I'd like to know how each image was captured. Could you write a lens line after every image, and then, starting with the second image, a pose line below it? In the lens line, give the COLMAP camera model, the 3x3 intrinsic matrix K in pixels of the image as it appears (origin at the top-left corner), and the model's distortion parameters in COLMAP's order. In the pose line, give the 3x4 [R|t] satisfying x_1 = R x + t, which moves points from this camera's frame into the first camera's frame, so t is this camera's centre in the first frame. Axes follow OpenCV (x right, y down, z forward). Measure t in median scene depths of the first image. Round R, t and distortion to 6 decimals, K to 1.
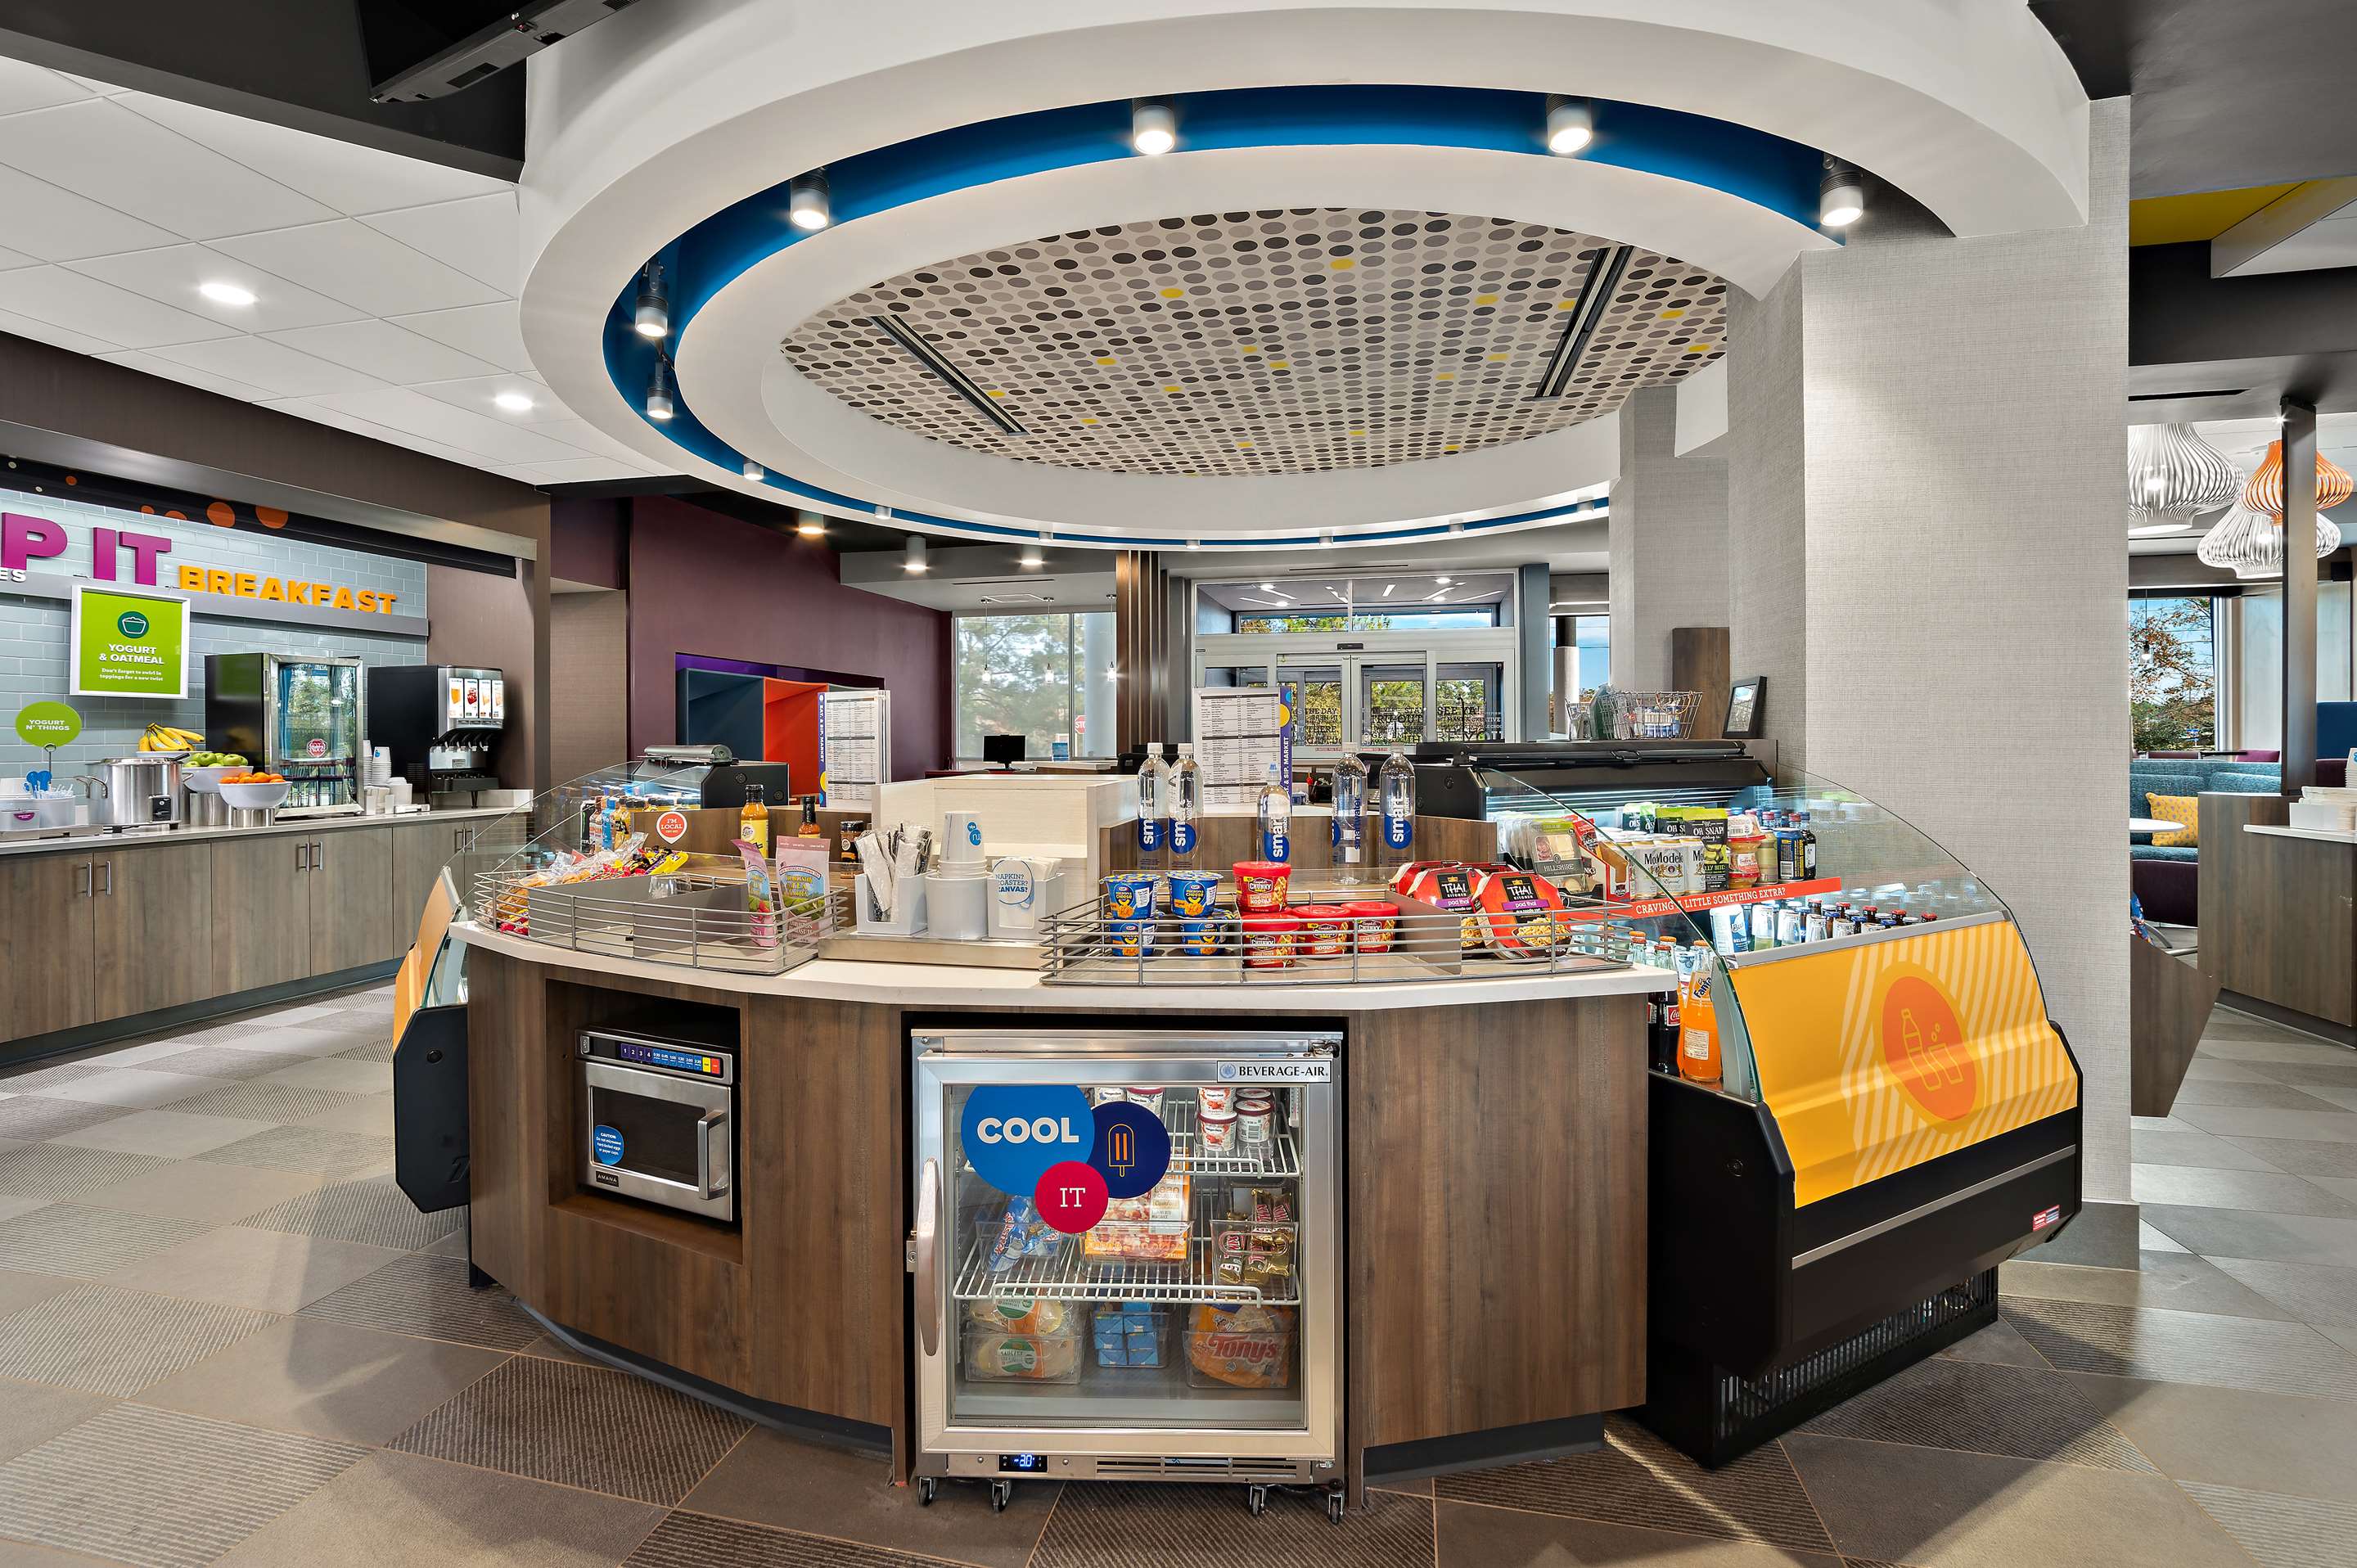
lens RADIAL K [[1090.5, 0, 1180.7], [0, 1090.5, 731.6], [0, 0, 1]] dist [-0.035511, 0.014280]
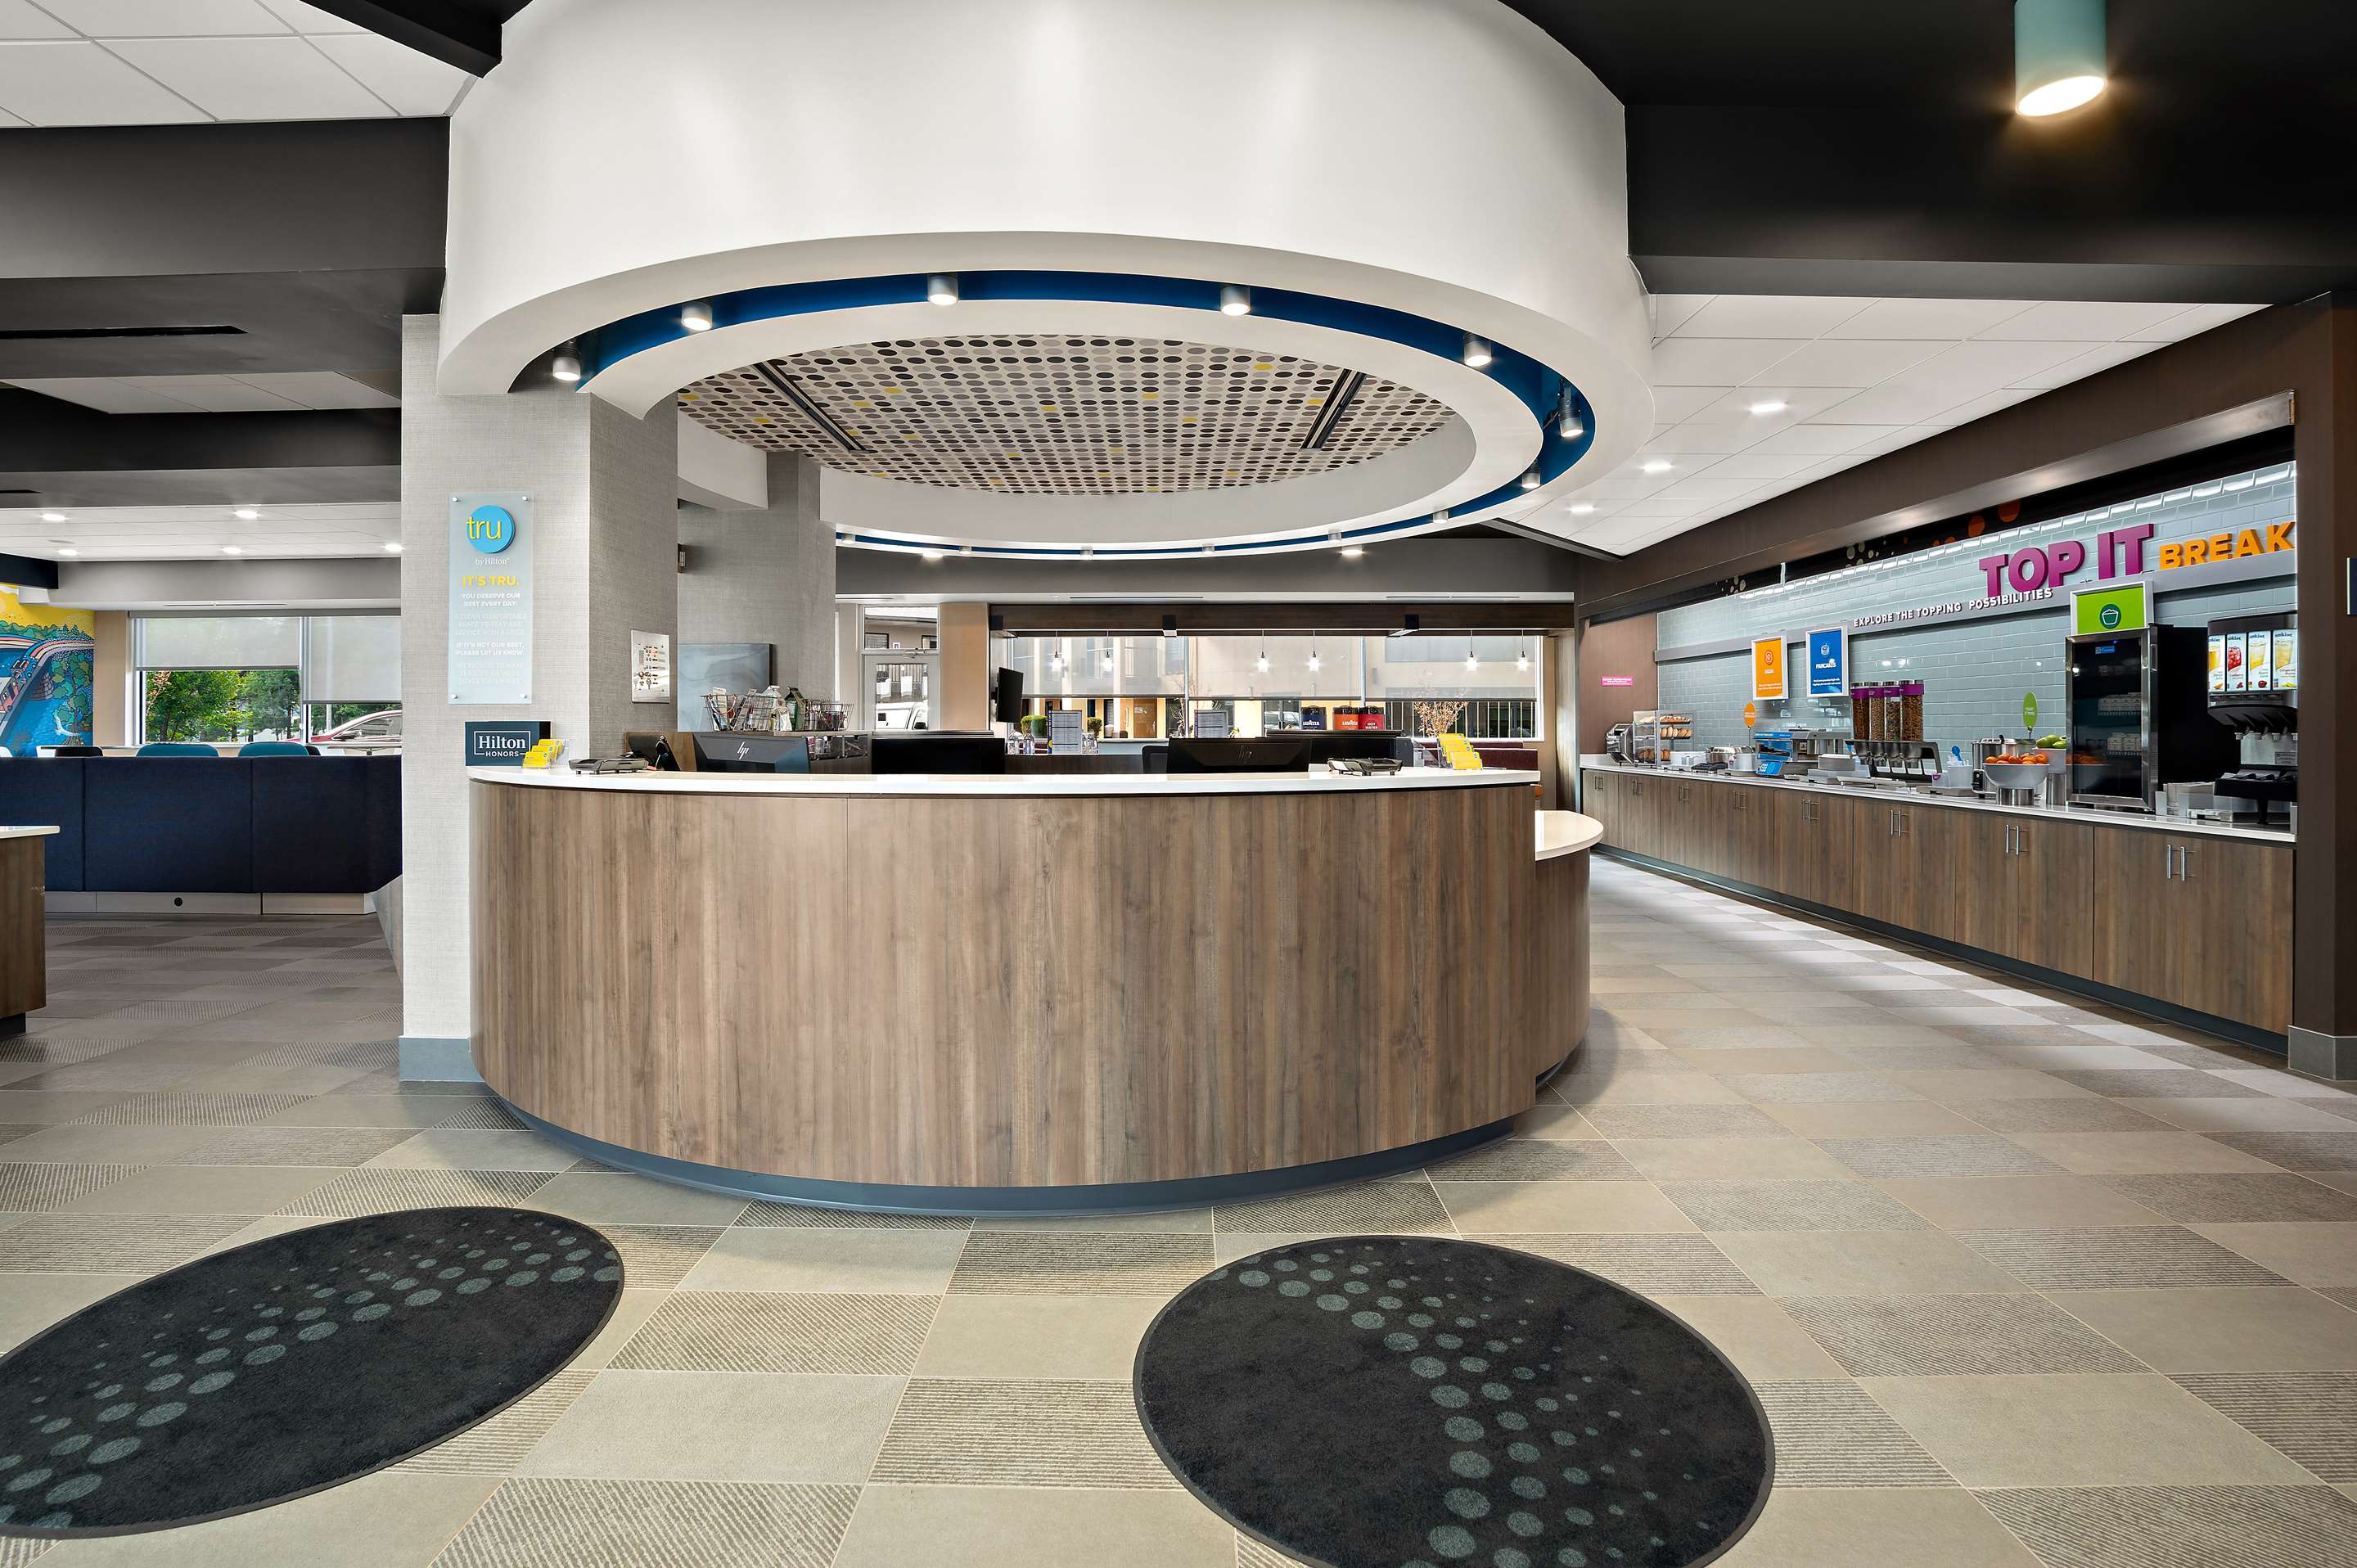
lens RADIAL K [[1090.5, 0, 1180.7], [0, 1090.5, 731.6], [0, 0, 1]] dist [-0.035511, 0.014280]
pose [[-0.974280, 0.010779, -0.225081, 0.183352], [0.011351, 0.999935, -0.001250, 0.007560], [0.225053, -0.003773, -0.974339, 1.836712]]
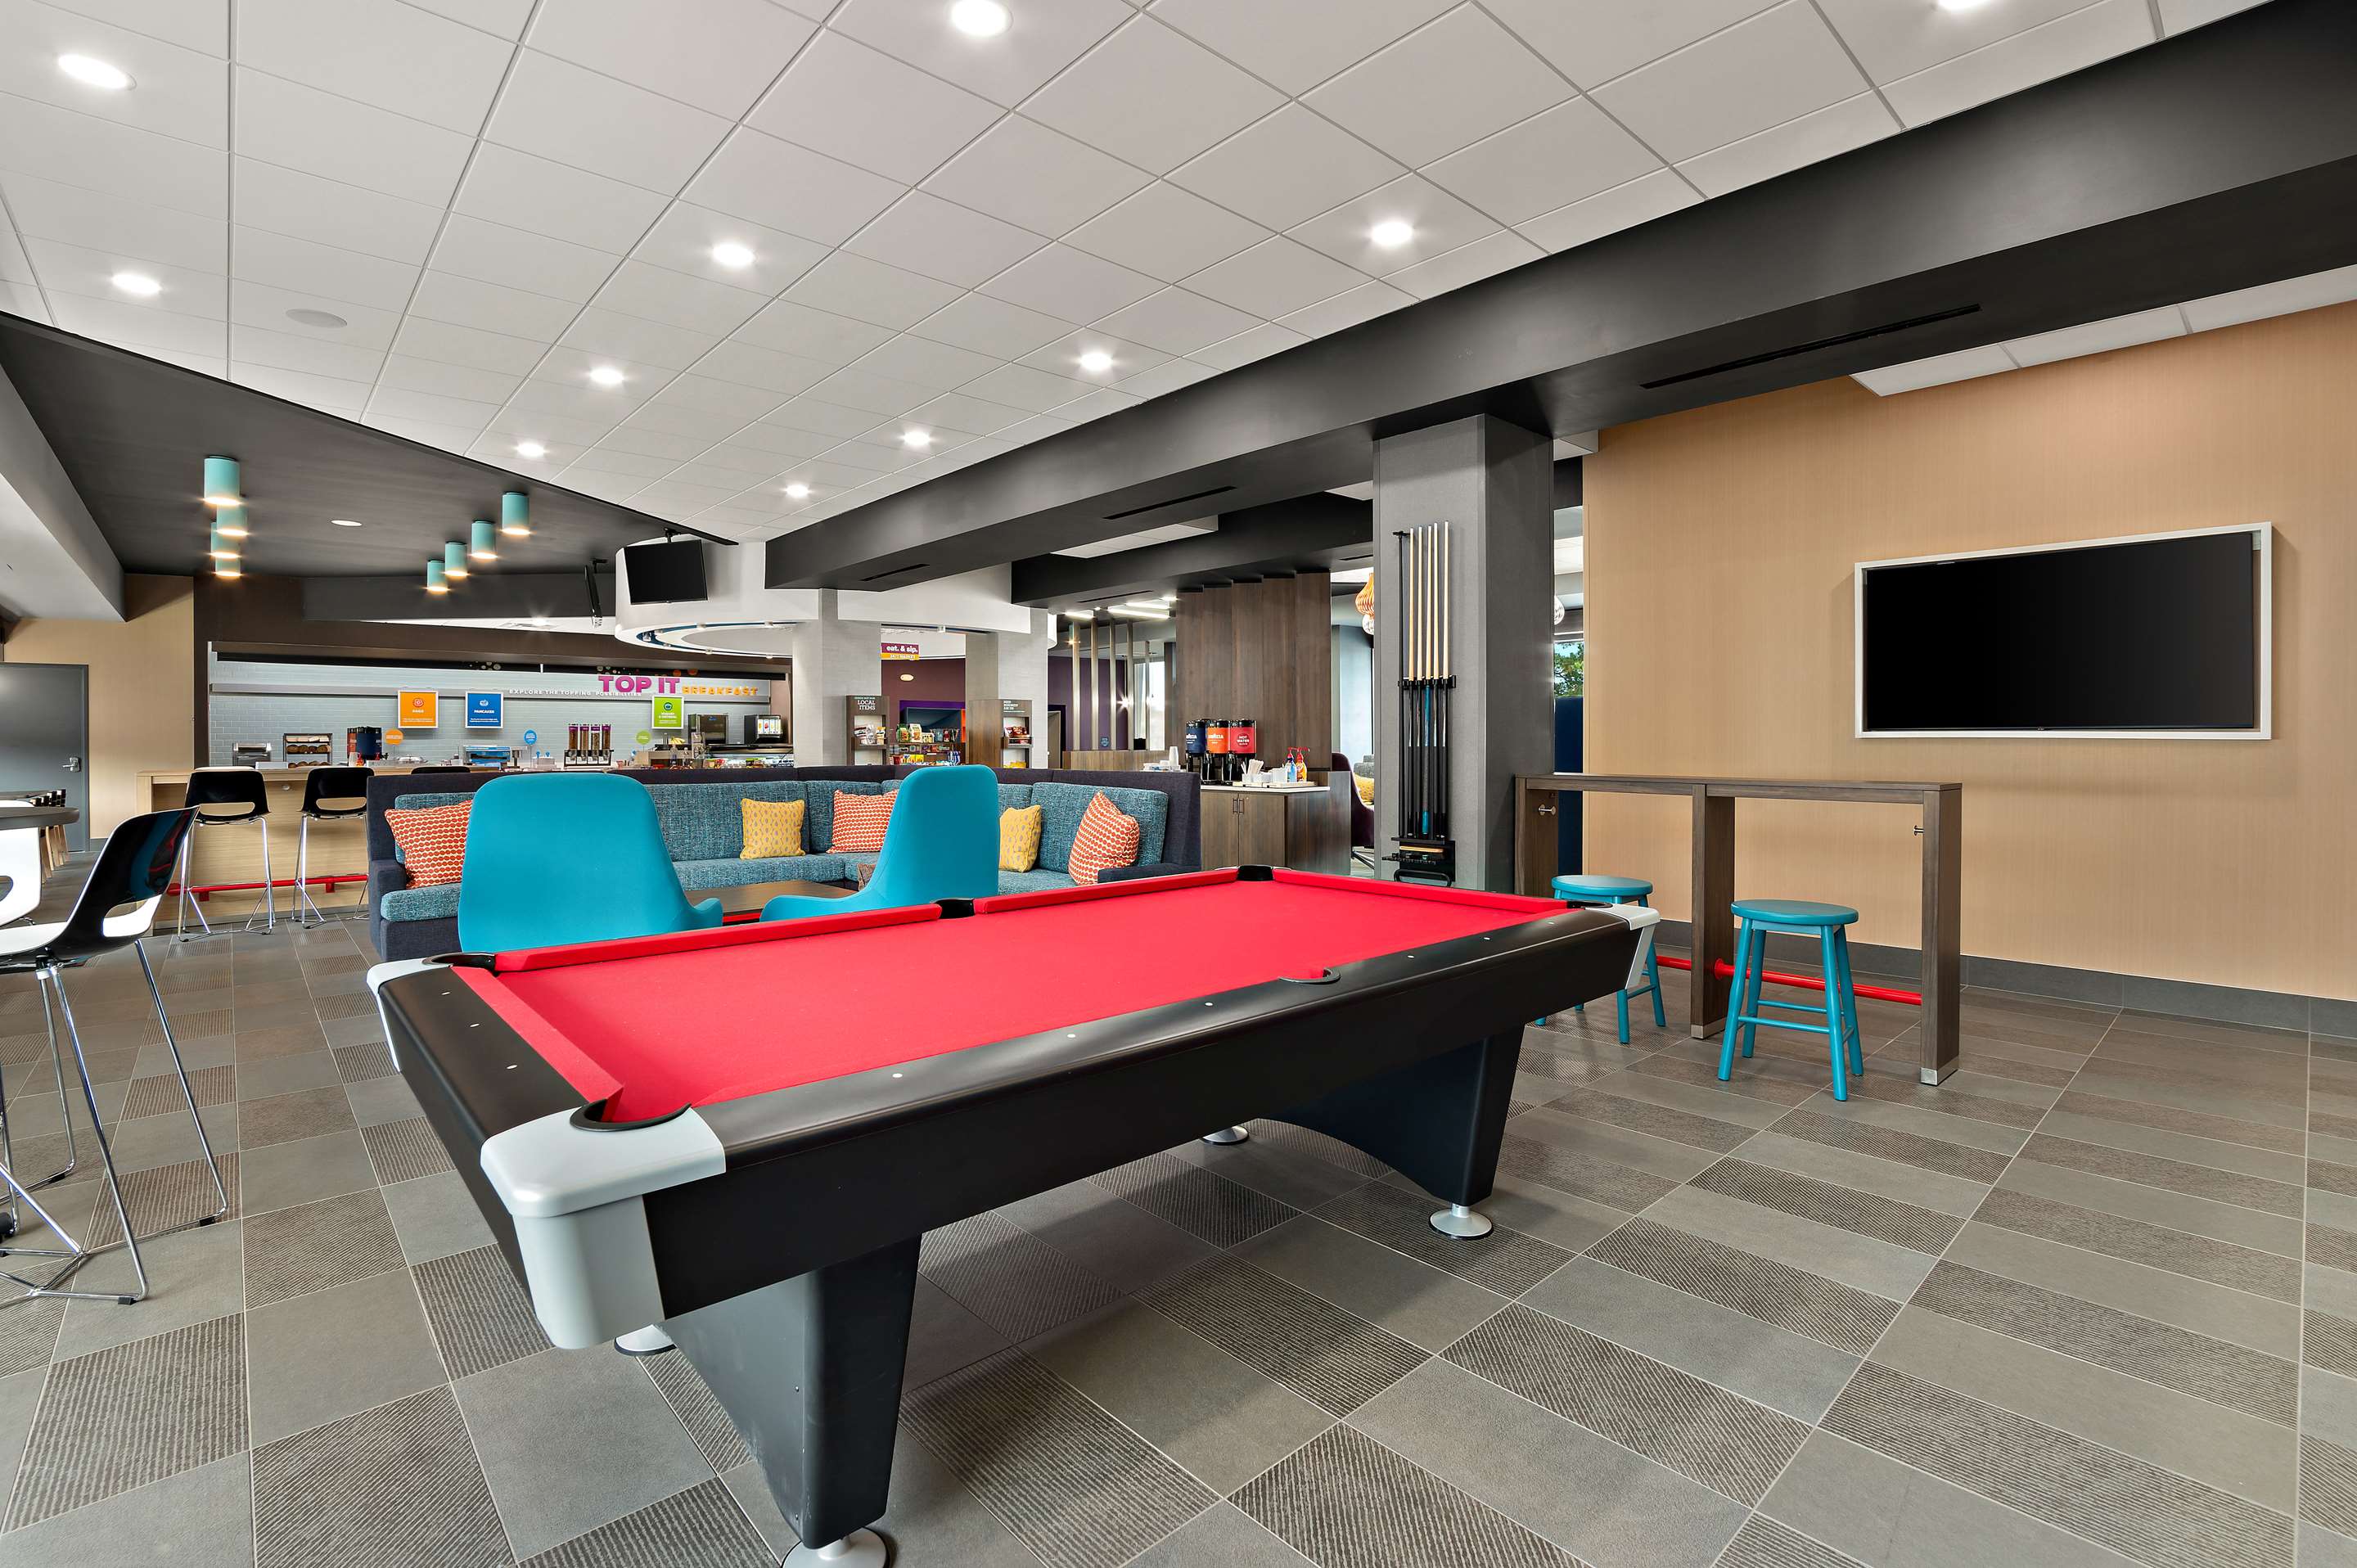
lens RADIAL K [[1090.5, 0, 1180.7], [0, 1090.5, 731.6], [0, 0, 1]] dist [-0.035511, 0.014280]
pose [[0.827176, 0.002558, -0.561937, 2.153350], [-0.000198, 0.999991, 0.004261, -0.037564], [0.561943, -0.003413, 0.827169, -0.845943]]
